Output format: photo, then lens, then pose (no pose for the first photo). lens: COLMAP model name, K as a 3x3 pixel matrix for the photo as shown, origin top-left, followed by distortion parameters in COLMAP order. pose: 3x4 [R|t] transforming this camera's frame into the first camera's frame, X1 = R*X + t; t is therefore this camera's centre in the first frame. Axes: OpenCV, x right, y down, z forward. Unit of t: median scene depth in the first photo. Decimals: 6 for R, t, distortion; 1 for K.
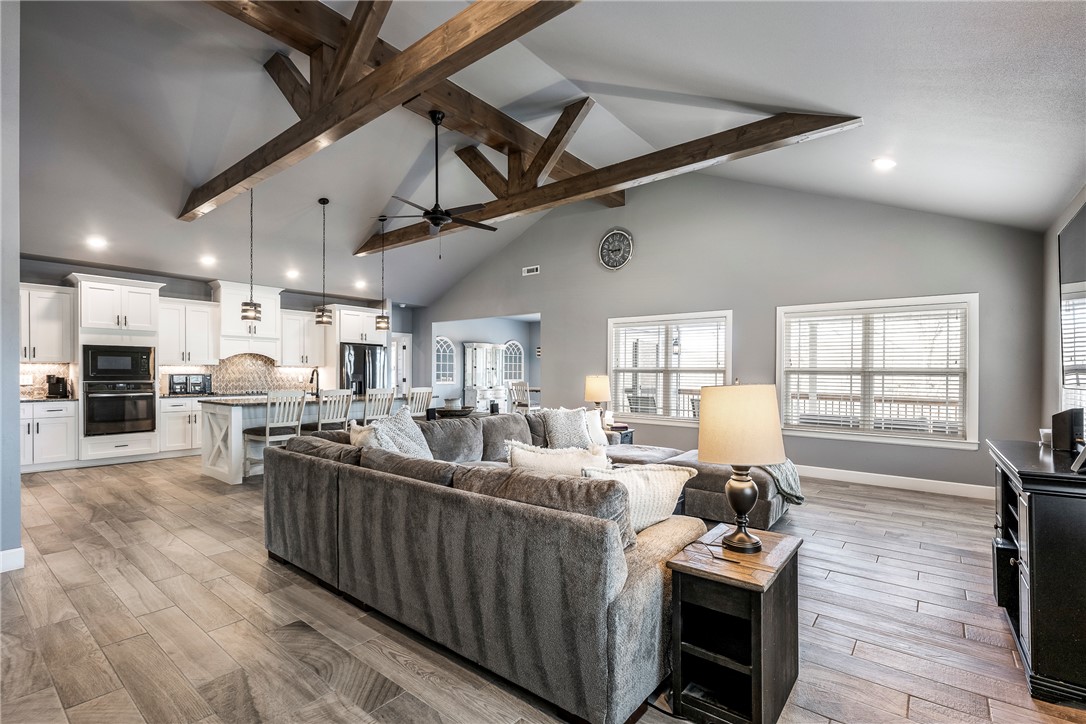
lens RADIAL K [[484.1, 0, 545.3], [0, 484.1, 374.8], [0, 0, 1]] dist [0.002545, 0.000848]
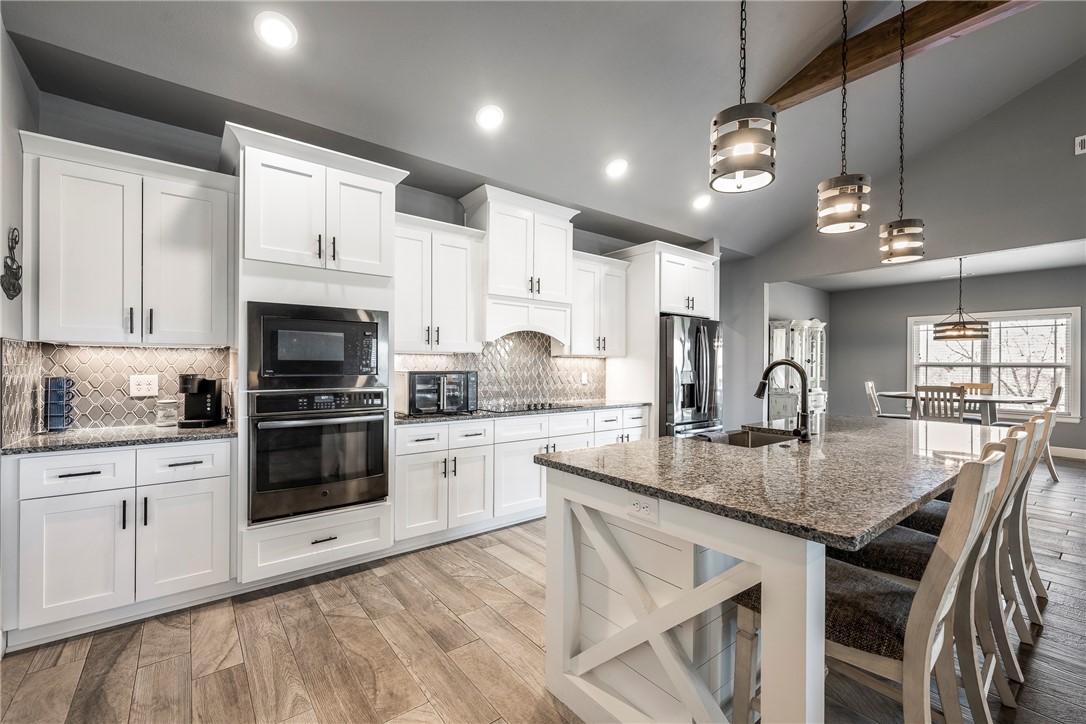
lens RADIAL K [[462.1, 0, 553.2], [0, 462.1, 363.3], [0, 0, 1]] dist [0.015201, 0.000165]
pose [[0.976022, -0.000436, -0.217670, -0.570069], [-0.001664, 0.999954, -0.009465, -0.005748], [0.217664, 0.009601, 0.975977, 0.623844]]
